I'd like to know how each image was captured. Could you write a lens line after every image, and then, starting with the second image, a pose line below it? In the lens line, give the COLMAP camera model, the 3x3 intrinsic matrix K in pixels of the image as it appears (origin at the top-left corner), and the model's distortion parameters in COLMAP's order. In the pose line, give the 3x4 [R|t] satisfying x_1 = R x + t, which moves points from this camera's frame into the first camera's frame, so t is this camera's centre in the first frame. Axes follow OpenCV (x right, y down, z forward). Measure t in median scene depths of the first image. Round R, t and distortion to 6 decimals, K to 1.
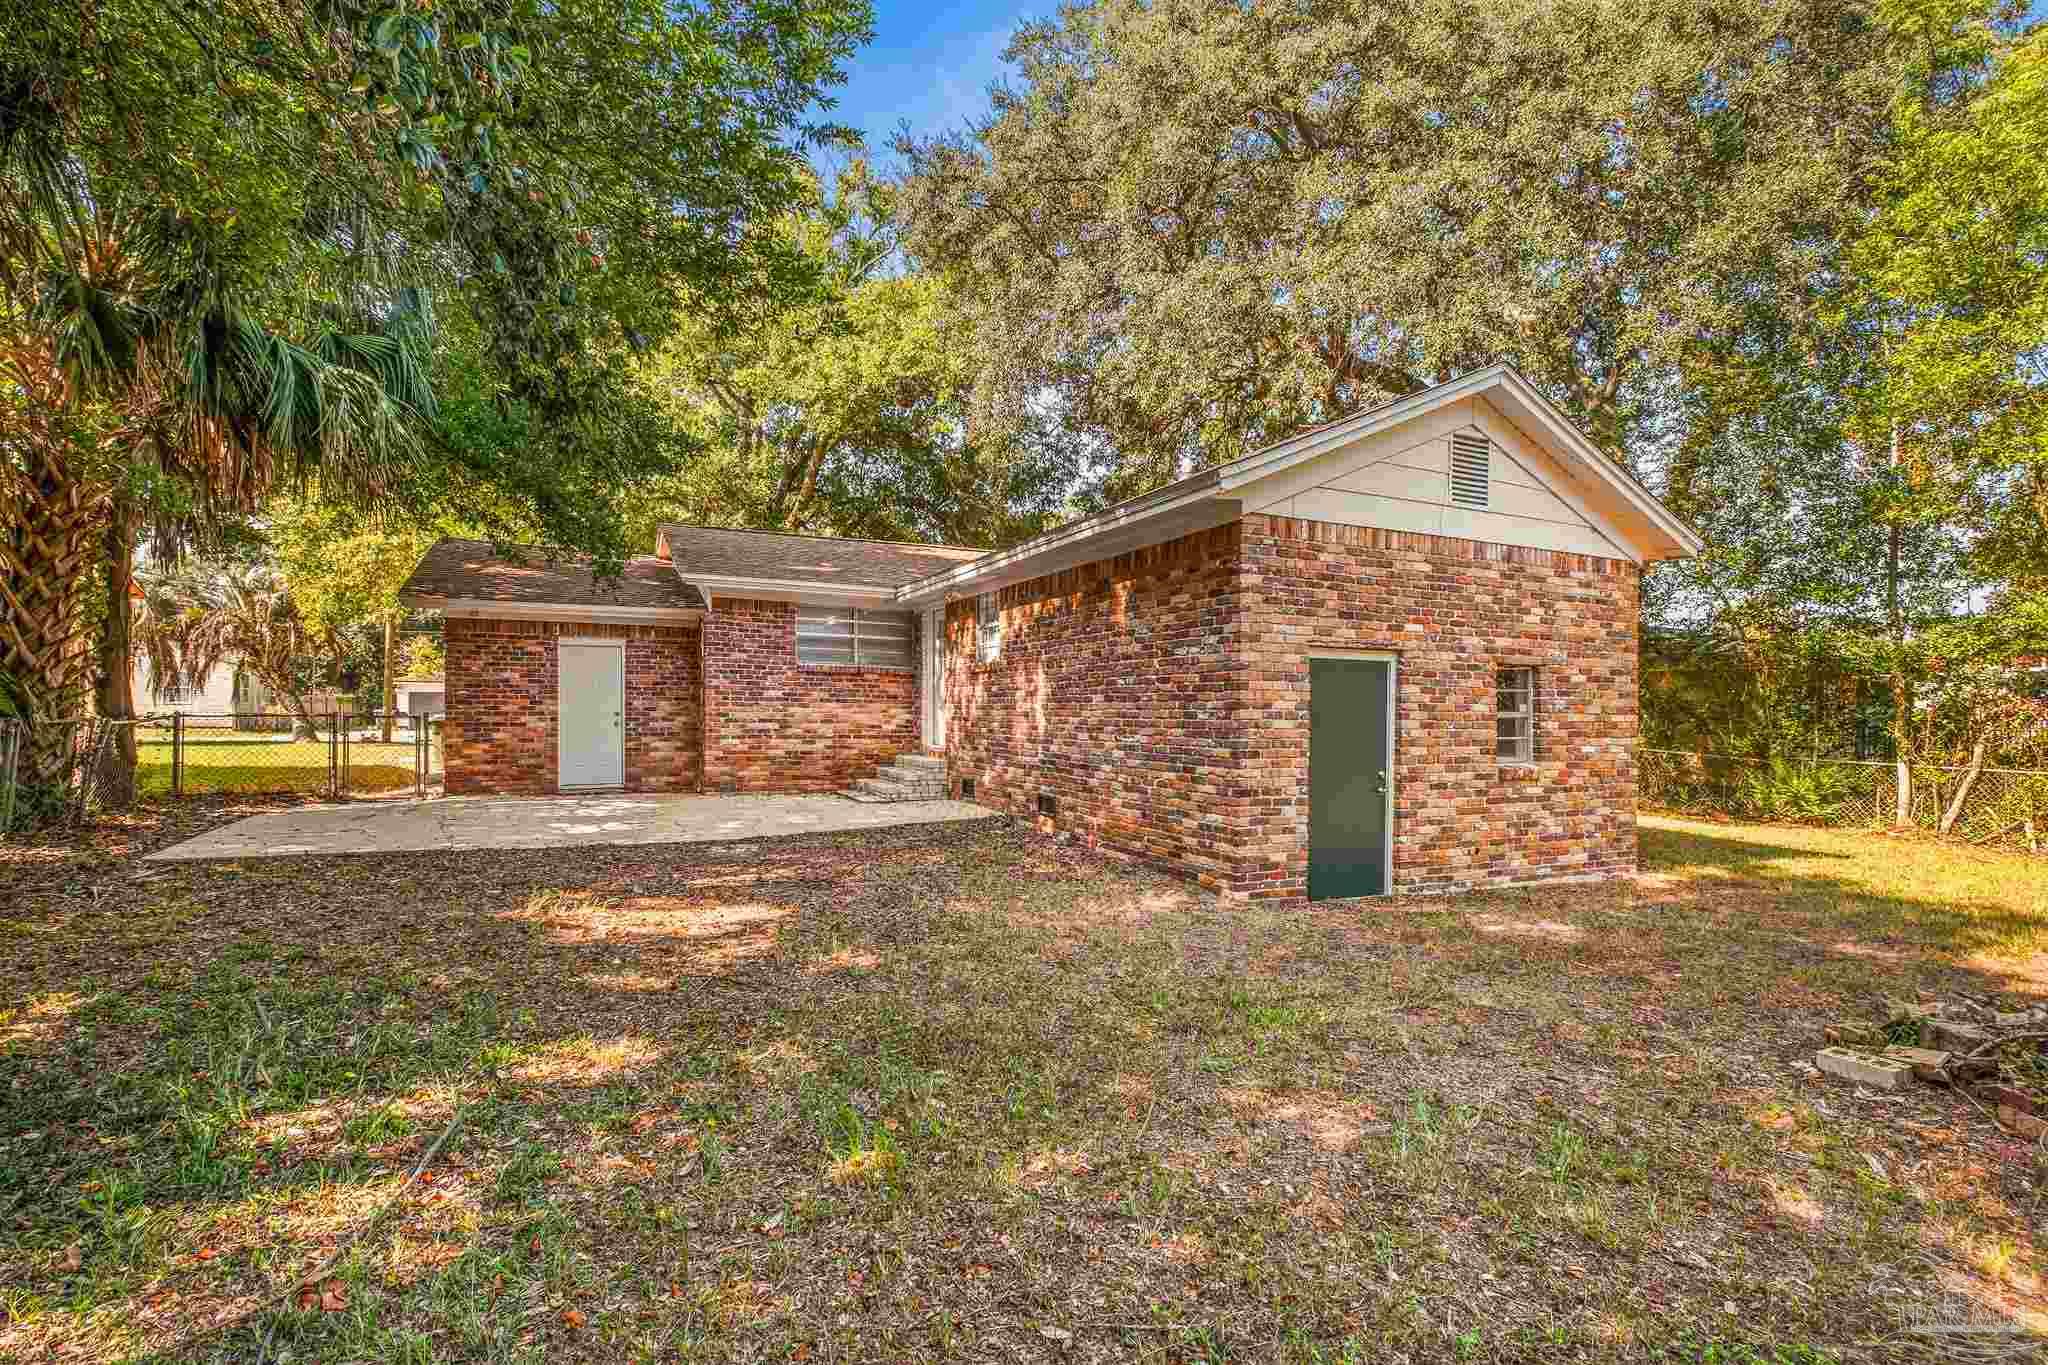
lens RADIAL K [[949.0, 0, 1022.1], [0, 949.0, 688.4], [0, 0, 1]] dist [0.000175, -0.001433]
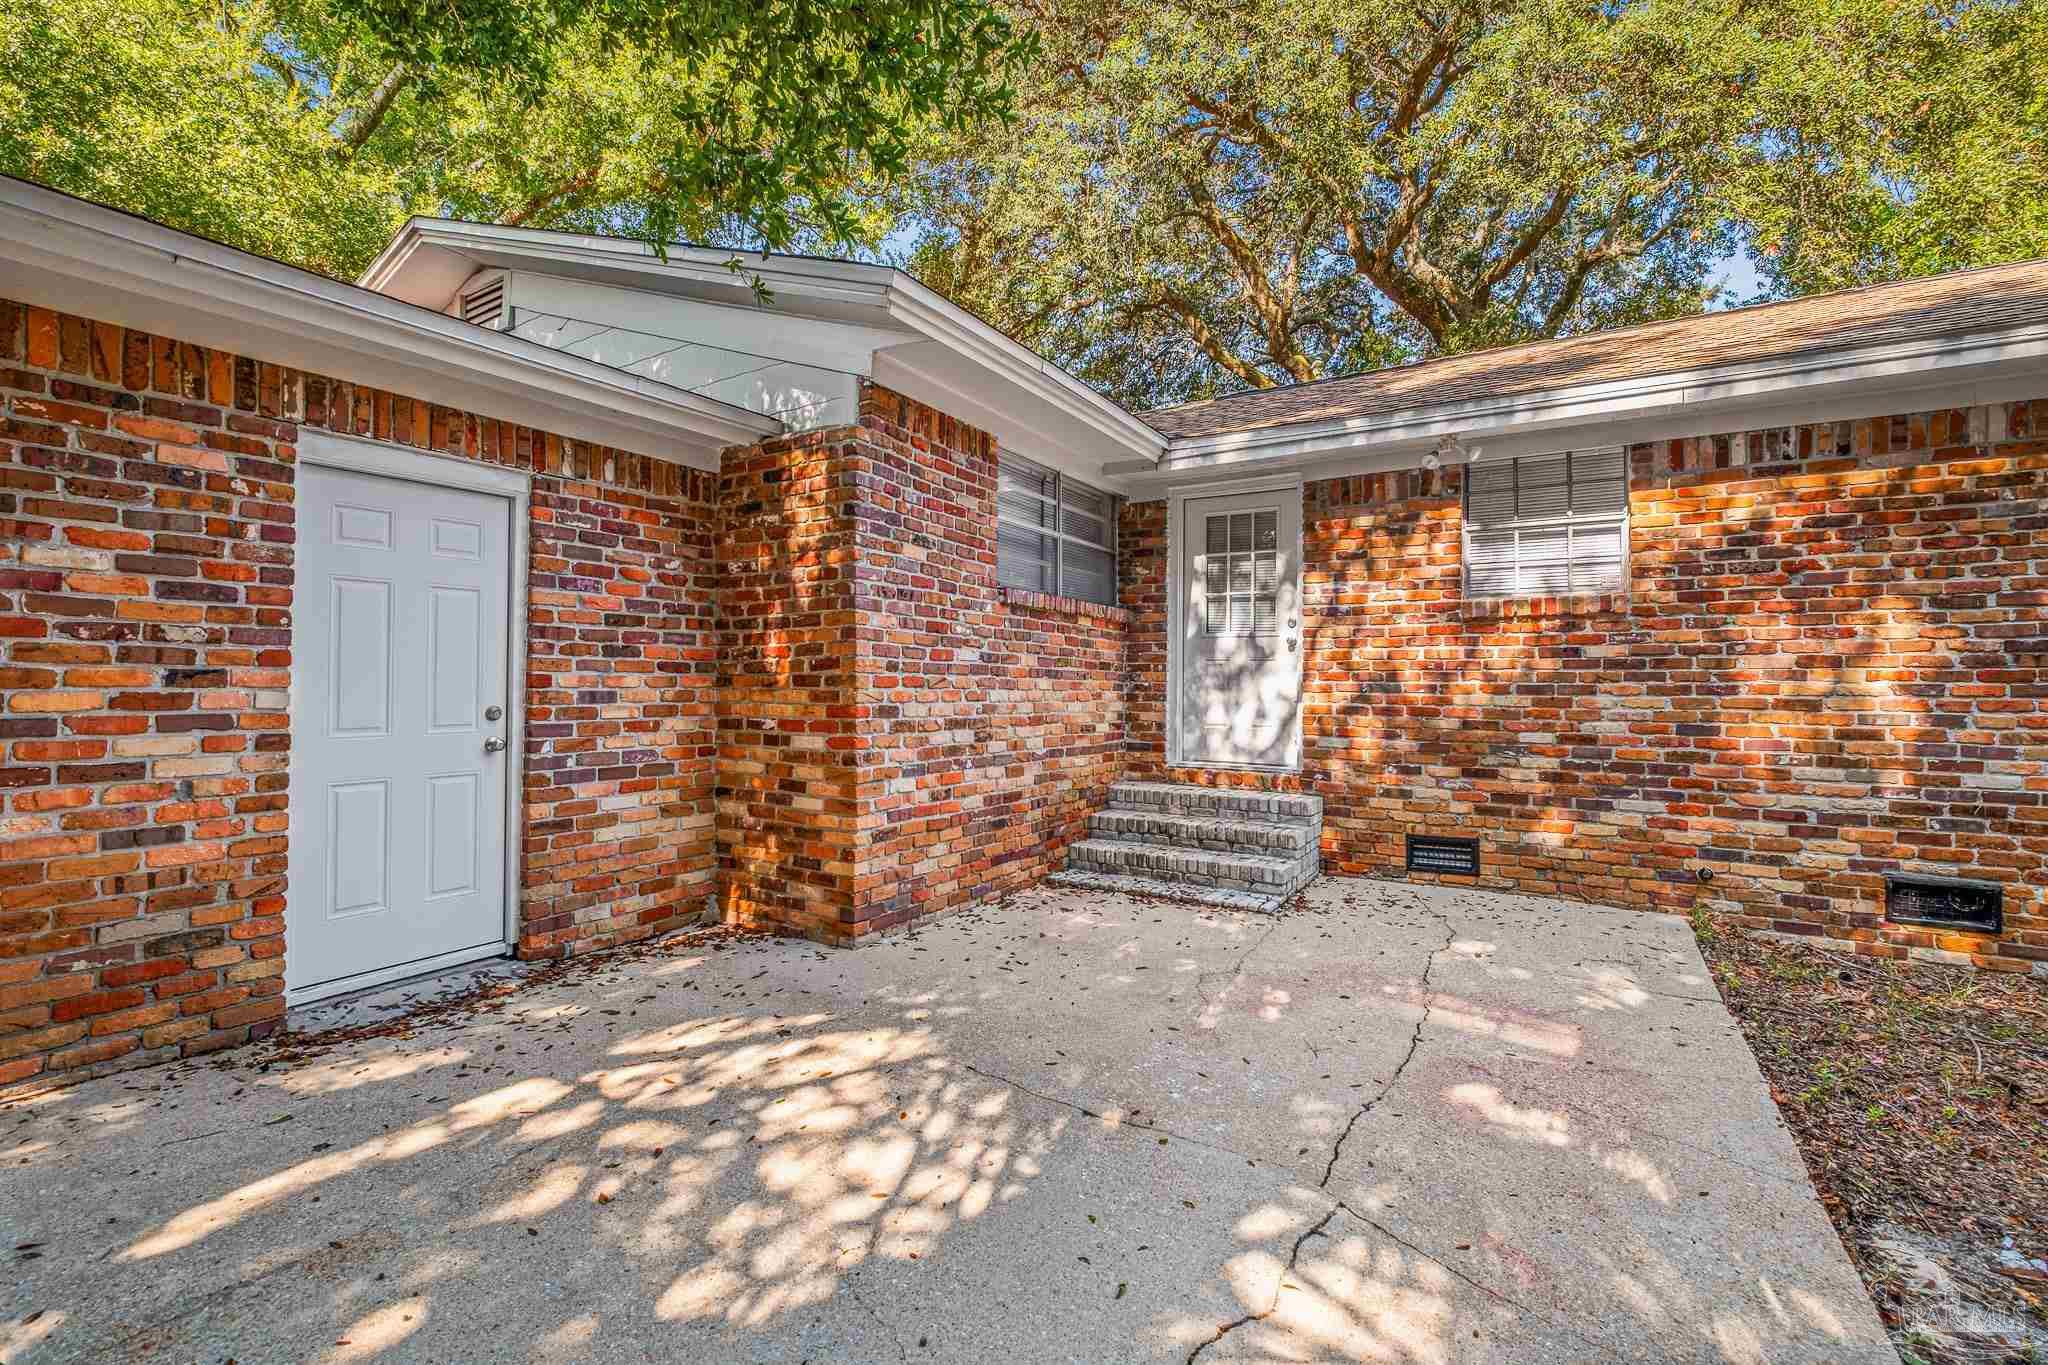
lens RADIAL K [[899.2, 0, 1026.4], [0, 899.2, 672.1], [0, 0, 1]] dist [0.003243, -0.006837]
pose [[0.835105, 0.004087, 0.550076, -0.446390], [-0.010248, 0.999914, 0.008129, 0.008830], [-0.549996, -0.012426, 0.835075, 0.668362]]
